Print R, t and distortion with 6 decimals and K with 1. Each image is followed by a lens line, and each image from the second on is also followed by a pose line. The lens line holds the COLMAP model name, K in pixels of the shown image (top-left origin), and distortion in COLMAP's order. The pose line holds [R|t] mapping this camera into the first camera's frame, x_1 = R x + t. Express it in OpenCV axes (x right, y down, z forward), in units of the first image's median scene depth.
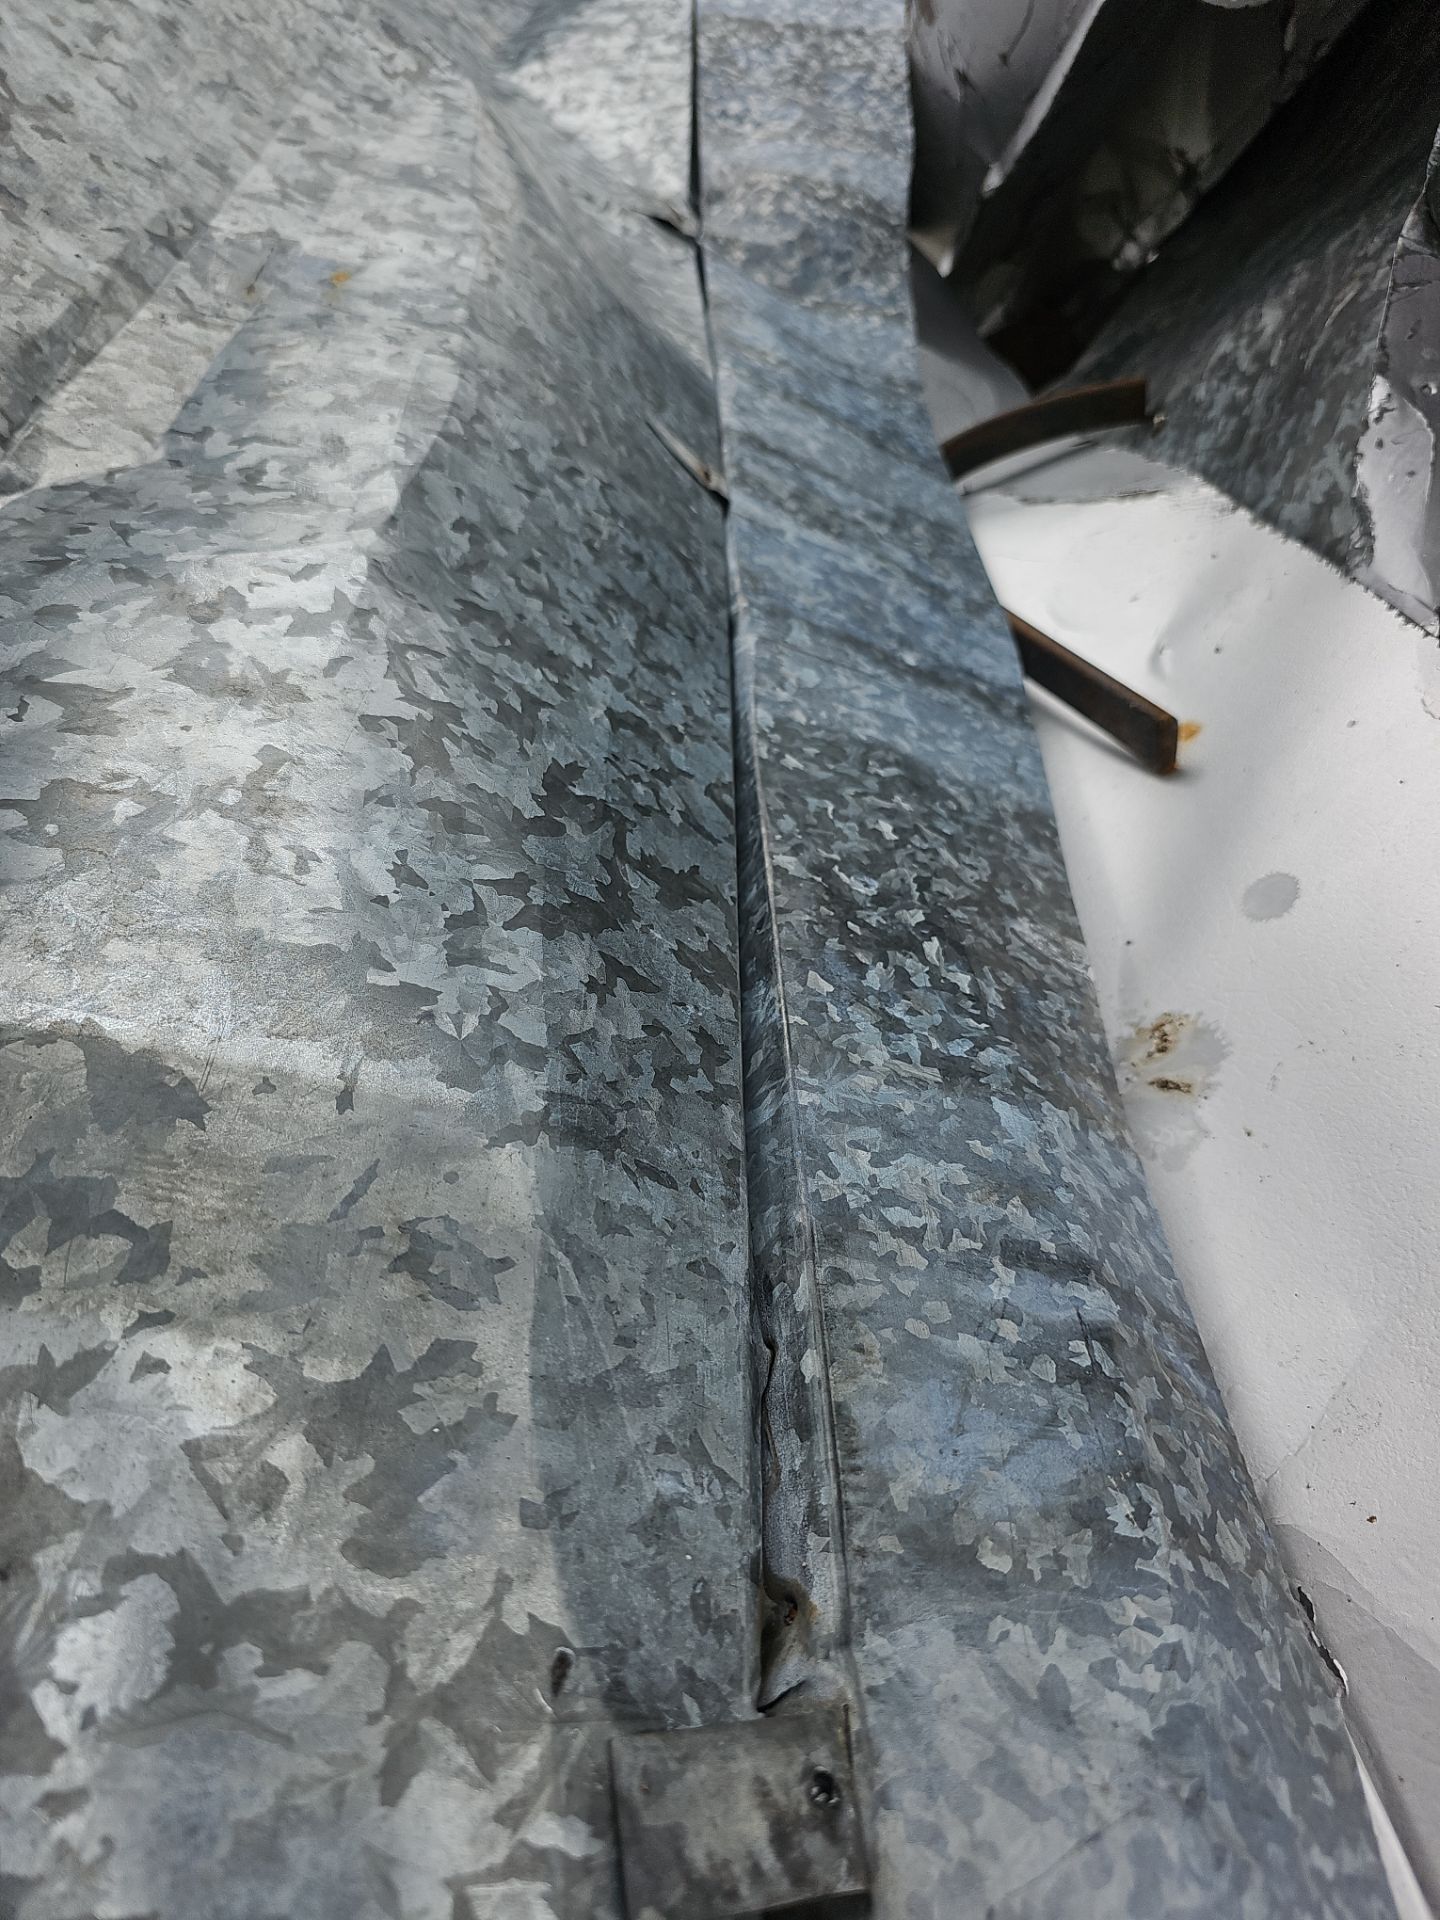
lens RADIAL K [[1315.5, 0, 776.6], [0, 1315.5, 965.1], [0, 0, 1]] dist [0.055290, -0.082133]
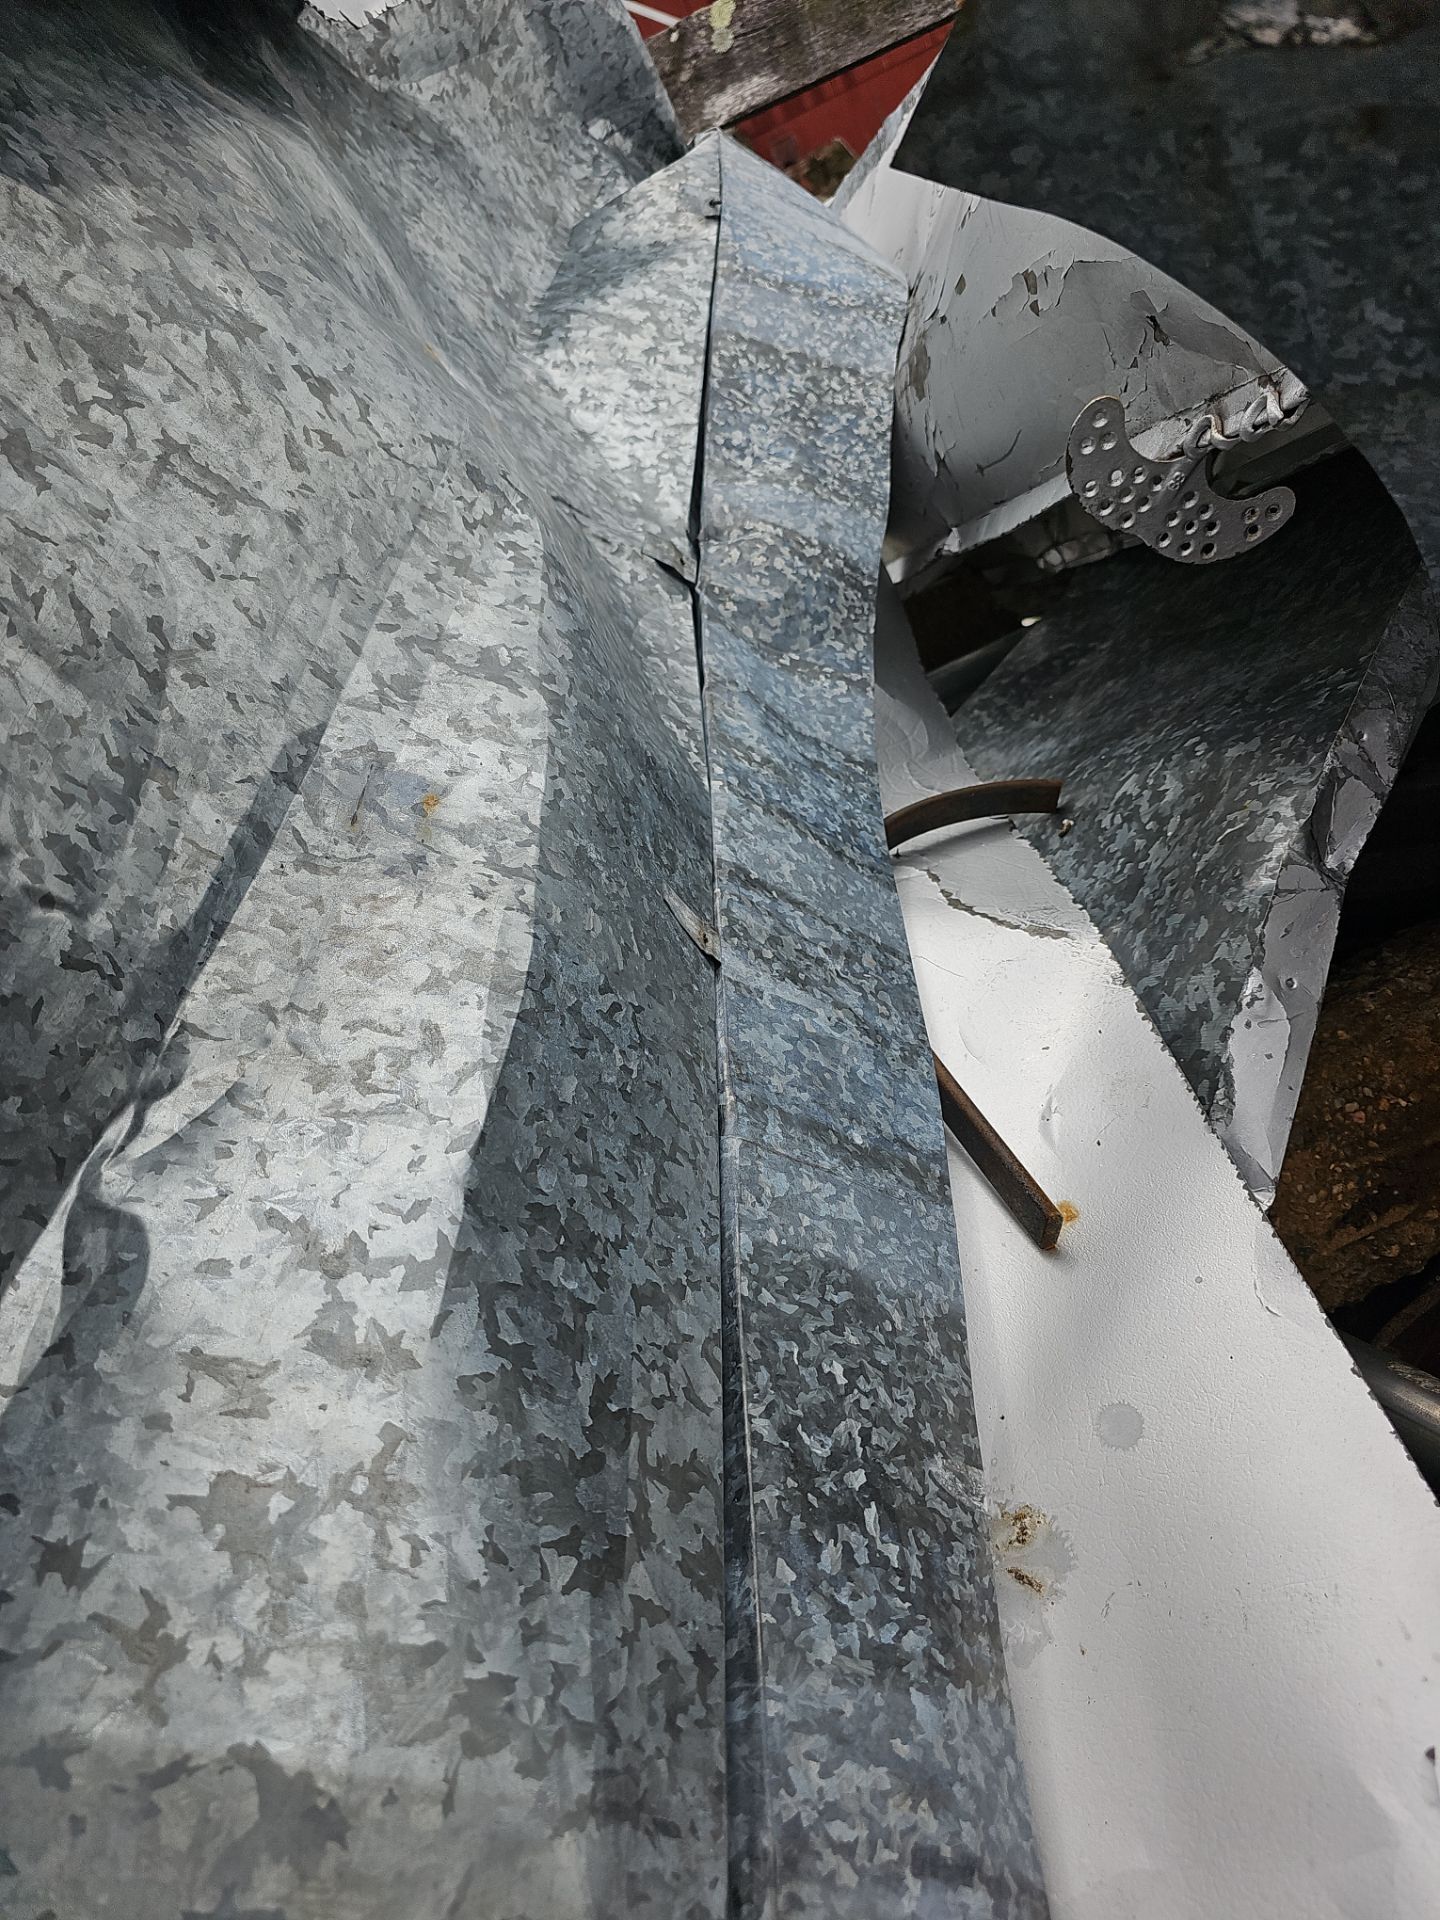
lens RADIAL K [[1298.0, 0, 781.8], [0, 1298.0, 961.9], [0, 0, 1]] dist [0.009589, -0.028484]
pose [[0.980491, 0.139581, 0.138401, -0.181701], [-0.139265, 0.990182, -0.012008, -0.446287], [-0.138718, -0.007501, 0.990304, -0.165709]]
